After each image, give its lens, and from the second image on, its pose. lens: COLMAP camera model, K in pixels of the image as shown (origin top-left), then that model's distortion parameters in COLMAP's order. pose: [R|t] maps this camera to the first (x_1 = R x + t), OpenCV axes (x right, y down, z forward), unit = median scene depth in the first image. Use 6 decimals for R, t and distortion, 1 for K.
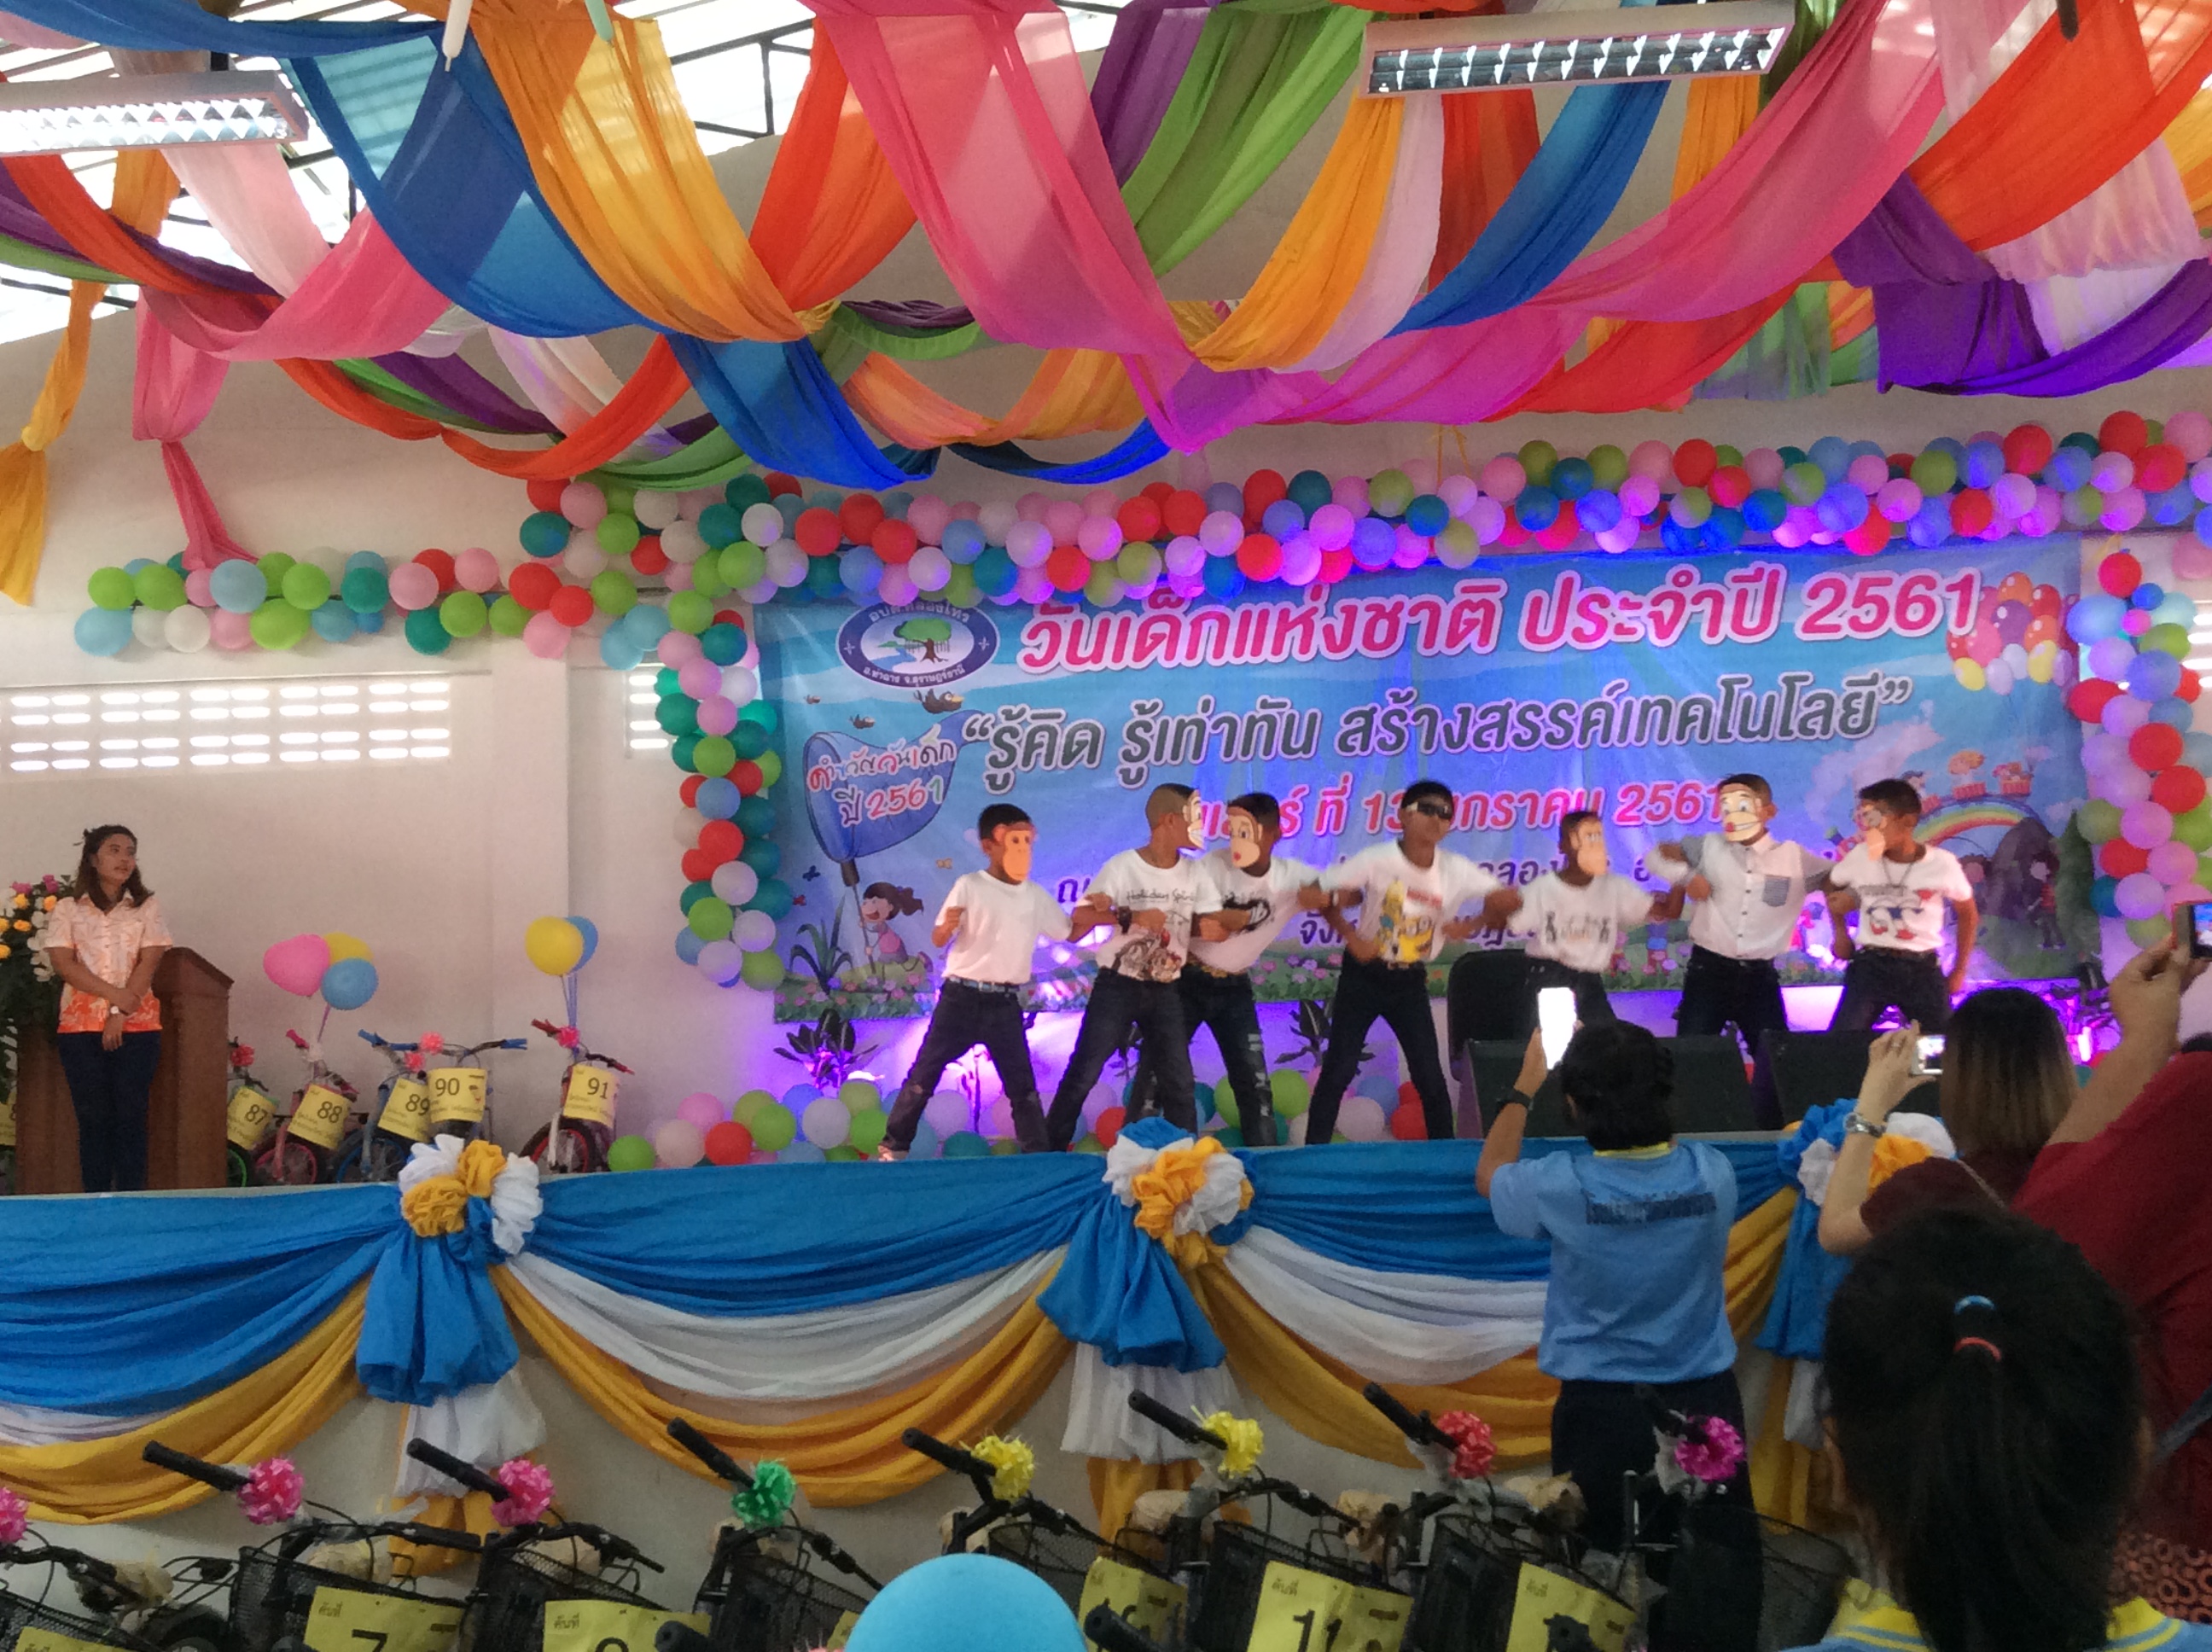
lens RADIAL K [[2477.9, 0, 1097.7], [0, 2477.9, 823.8], [0, 0, 1]] dist [0.112497, 0.000000]
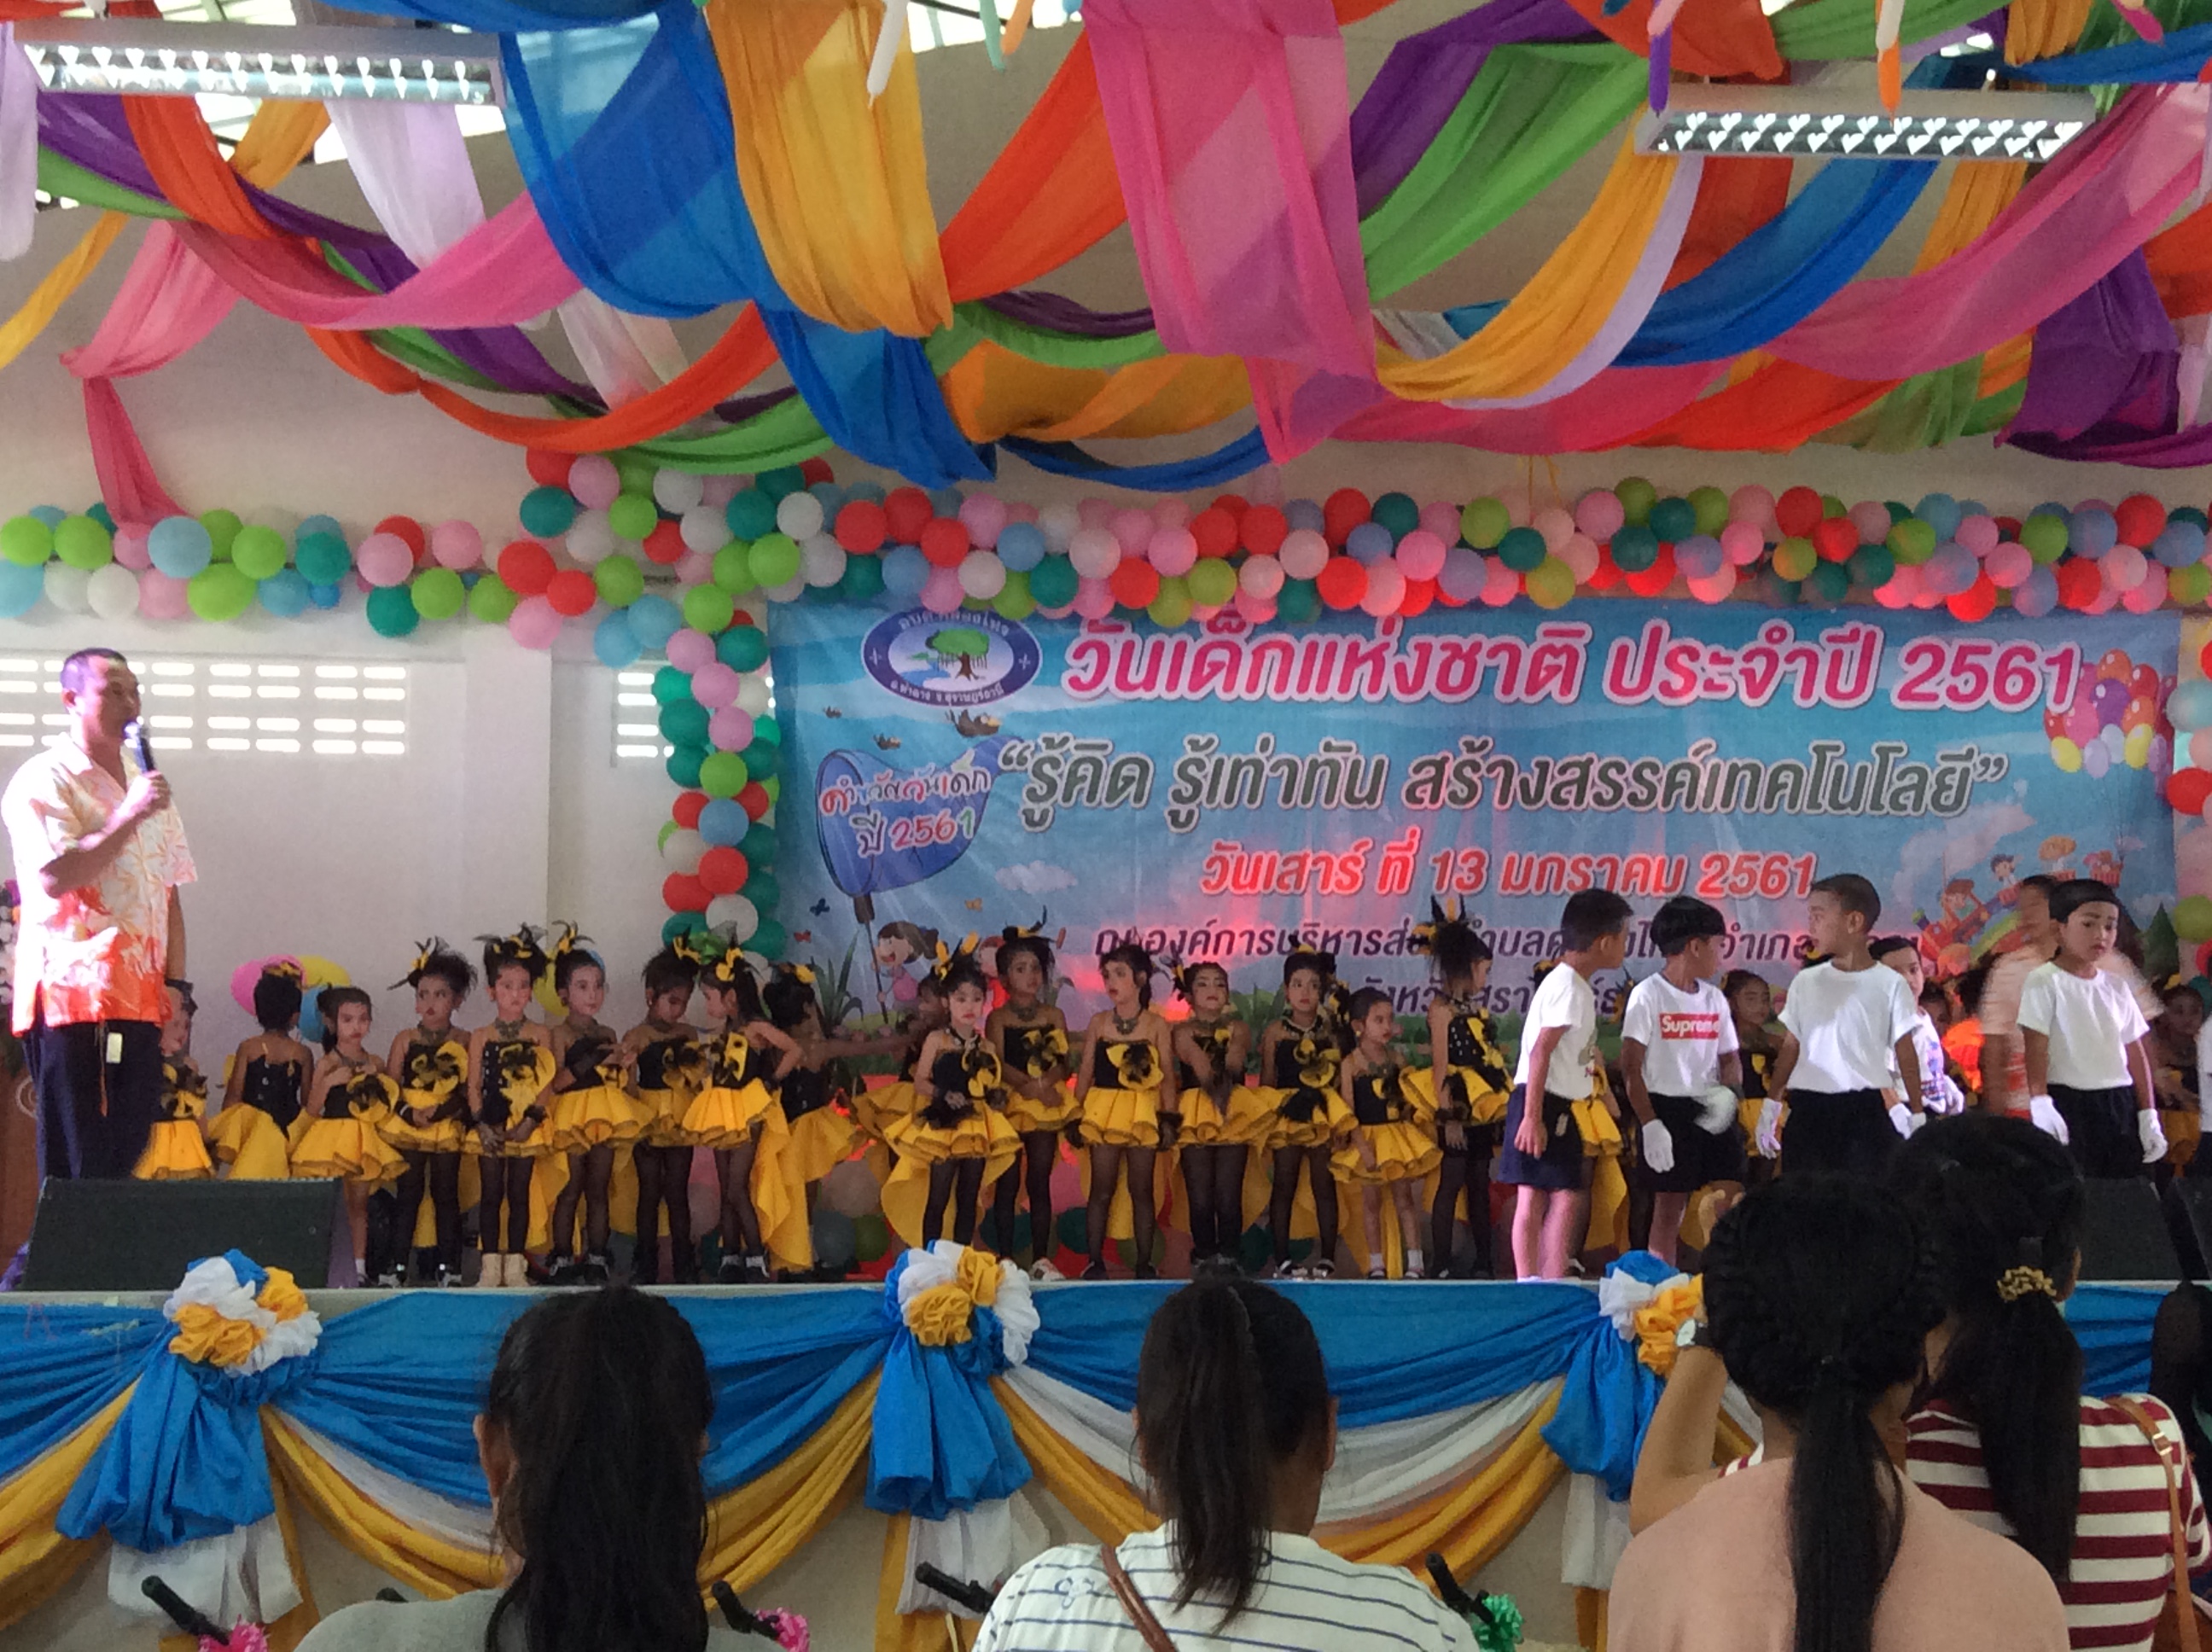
lens RADIAL K [[2943.8, 0, 1122.3], [0, 2943.8, 854.7], [0, 0, 1]] dist [0.169931, 0.000000]
pose [[0.989927, 0.048980, 0.132839, -0.151748], [-0.051423, 0.998564, 0.015028, -0.020837], [-0.131912, -0.021707, 0.991024, -0.066179]]
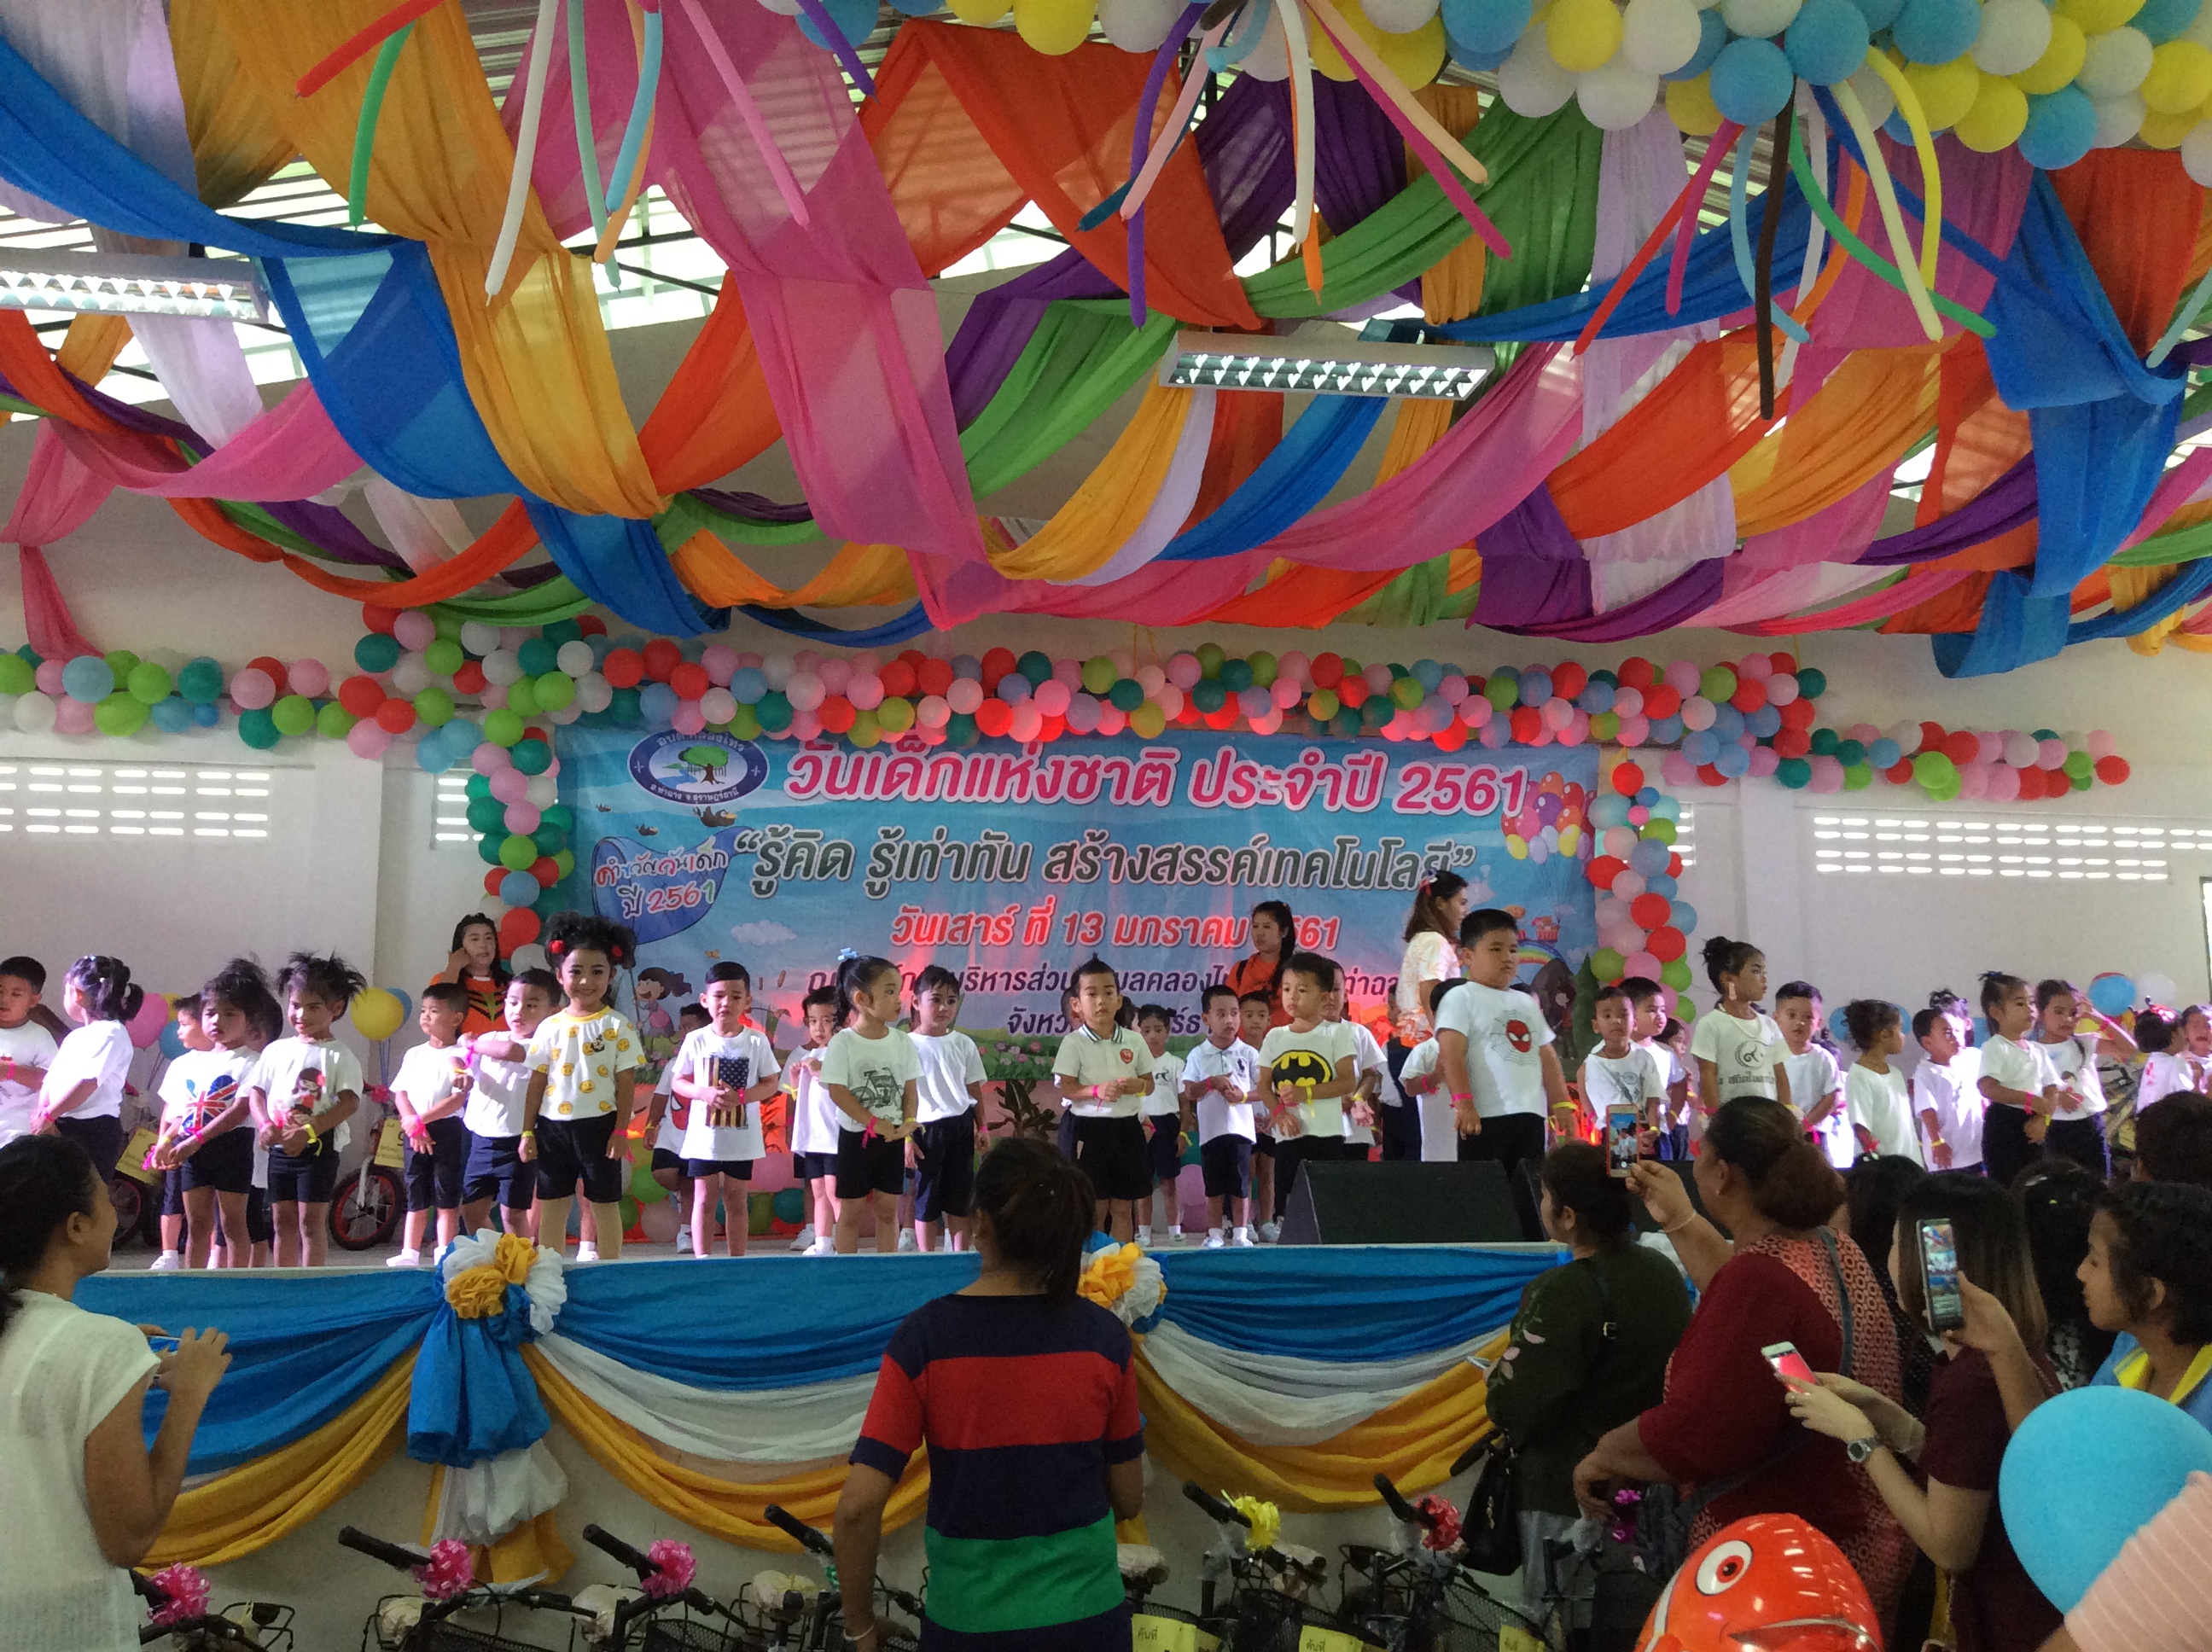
lens RADIAL K [[2027.7, 0, 1127.0], [0, 2027.7, 838.0], [0, 0, 1]] dist [0.105300, -0.179030]
pose [[0.975409, 0.060097, 0.212052, -0.078753], [-0.054203, 0.997968, -0.033504, -0.017413], [-0.213635, 0.021186, 0.976684, 0.003333]]
